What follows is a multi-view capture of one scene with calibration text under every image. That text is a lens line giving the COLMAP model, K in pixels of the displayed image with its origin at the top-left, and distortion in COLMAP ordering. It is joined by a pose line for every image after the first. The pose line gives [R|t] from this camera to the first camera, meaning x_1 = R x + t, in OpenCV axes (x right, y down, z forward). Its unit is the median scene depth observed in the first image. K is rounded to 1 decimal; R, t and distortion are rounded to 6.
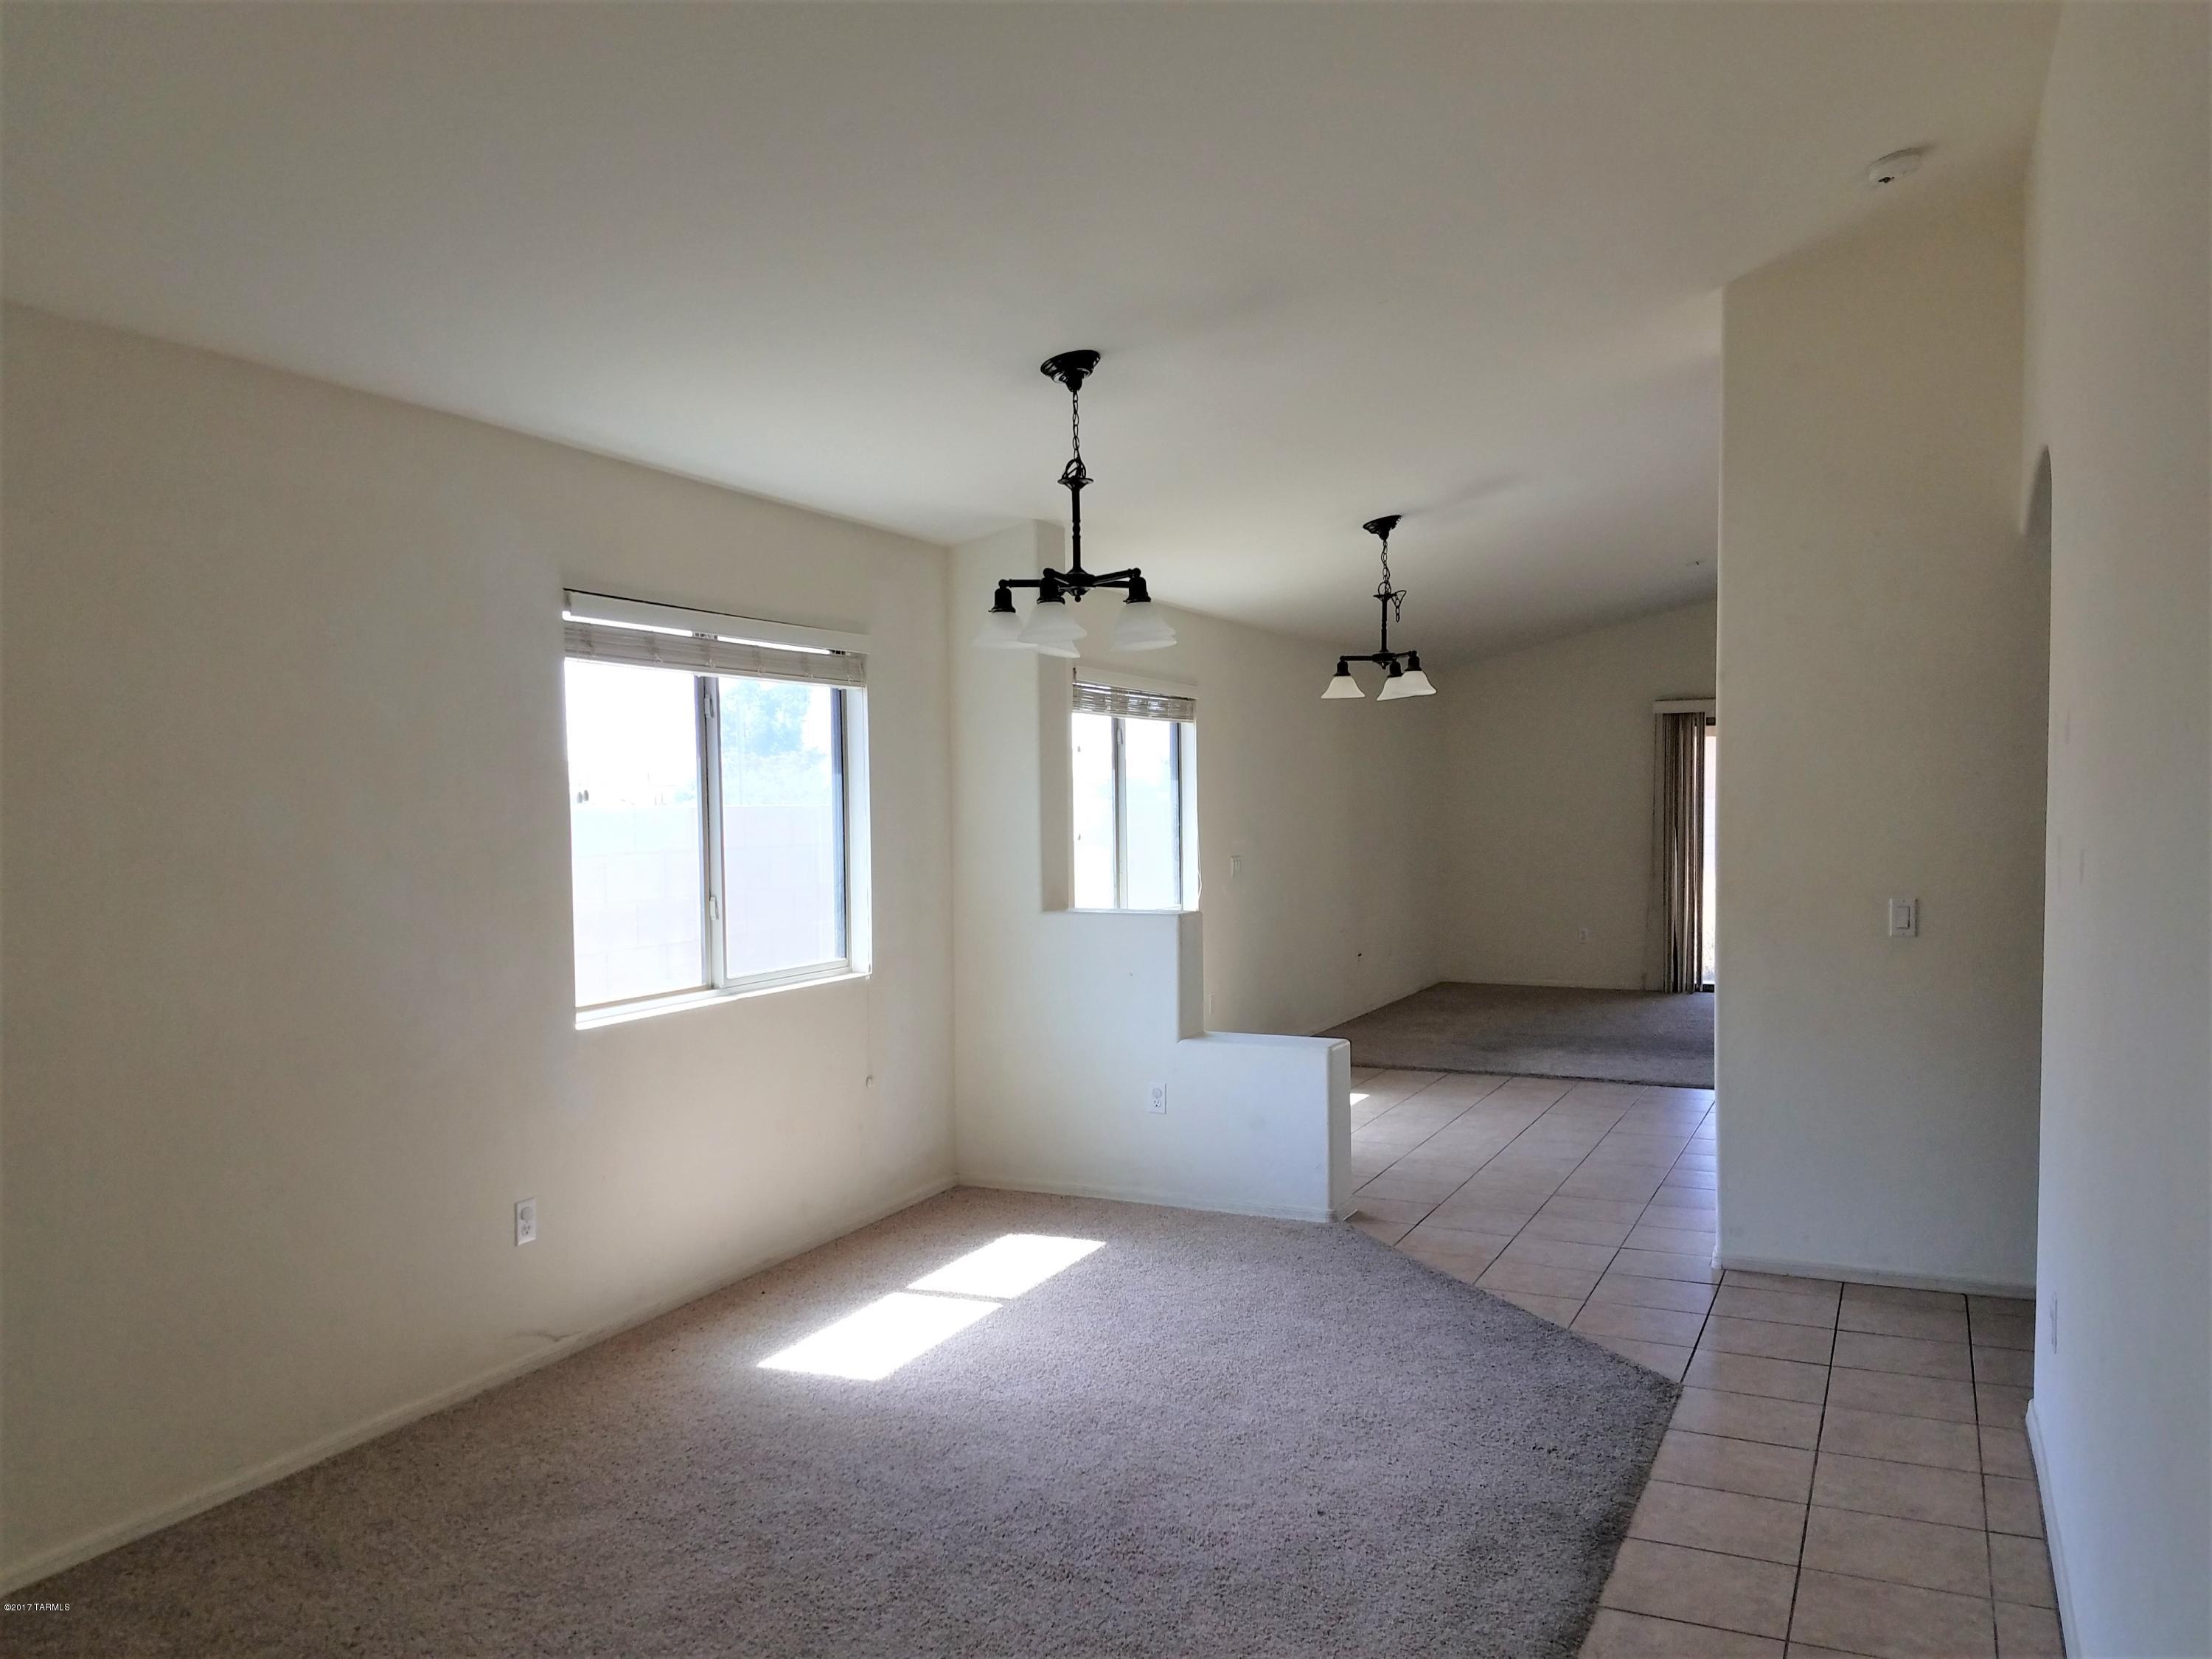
lens RADIAL K [[1752.6, 0, 1085.4], [0, 1752.6, 884.6], [0, 0, 1]] dist [0.253980, -0.415438]
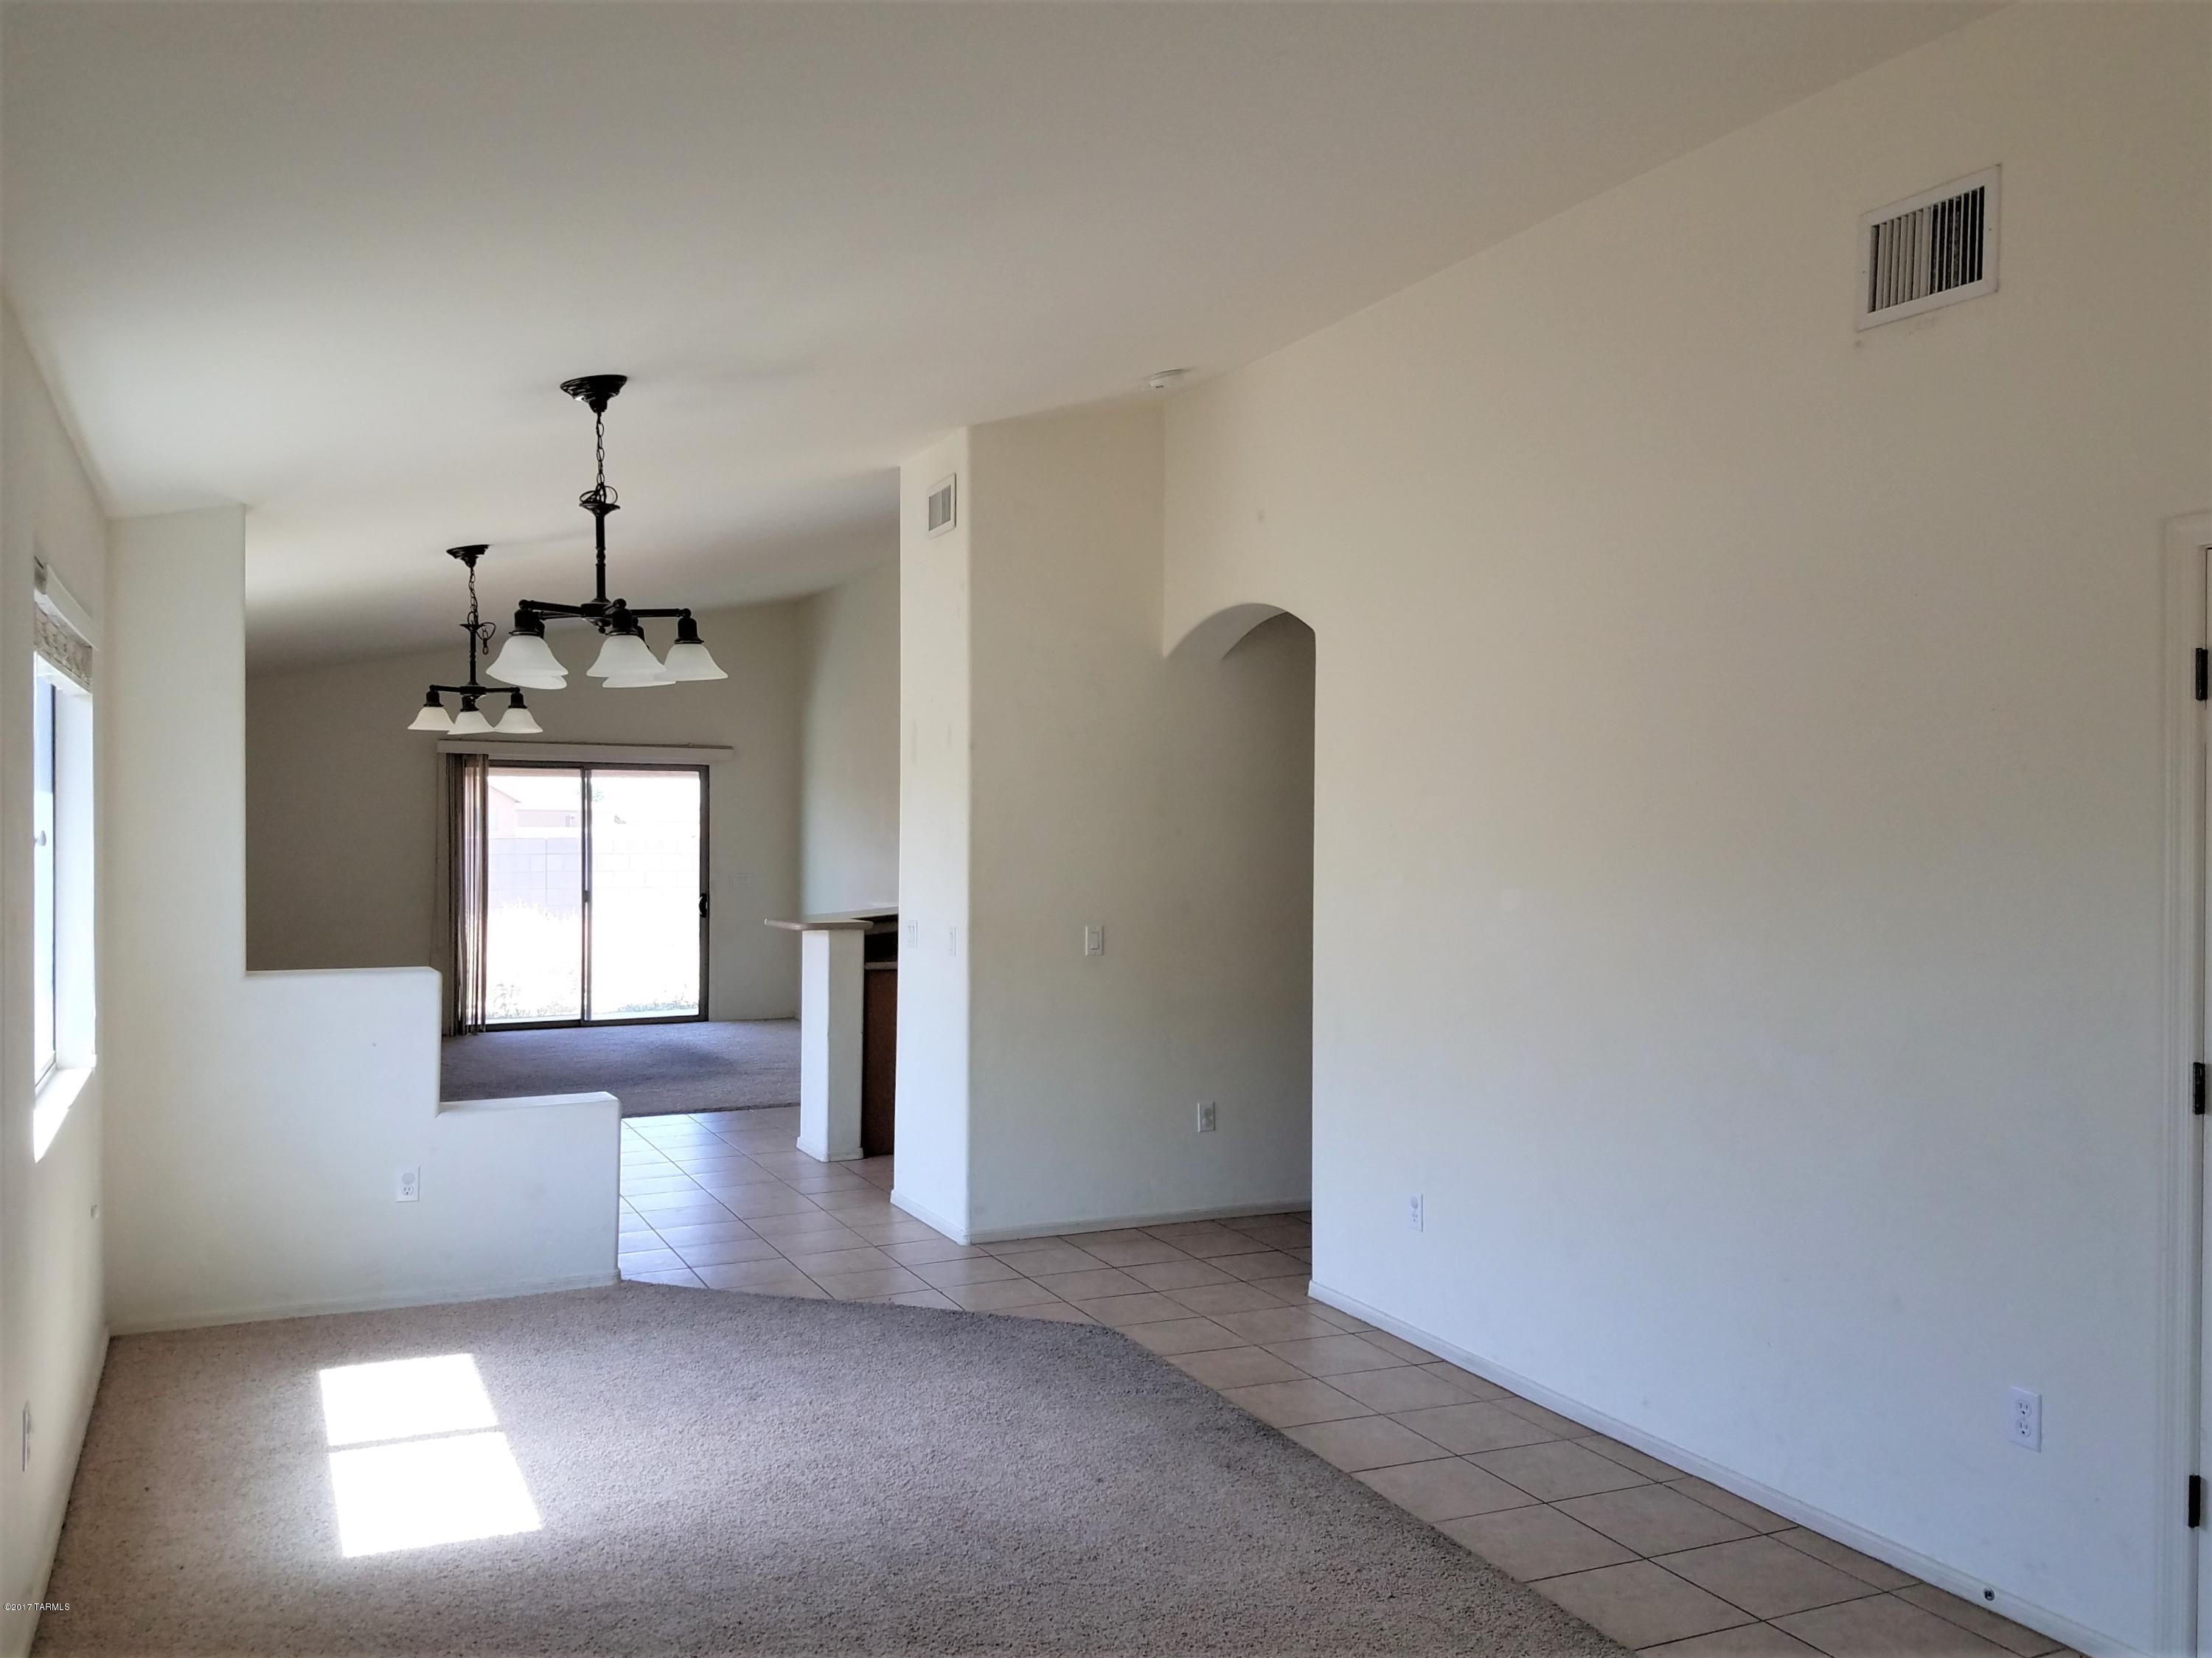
lens RADIAL K [[1811.3, 0, 1106.0], [0, 1811.3, 829.0], [0, 0, 1]] dist [0.300959, -0.562773]
pose [[0.631045, 0.014181, 0.775616, -0.558259], [0.024856, 0.998950, -0.038488, -0.011668], [-0.775348, 0.043566, 0.630030, 0.169753]]
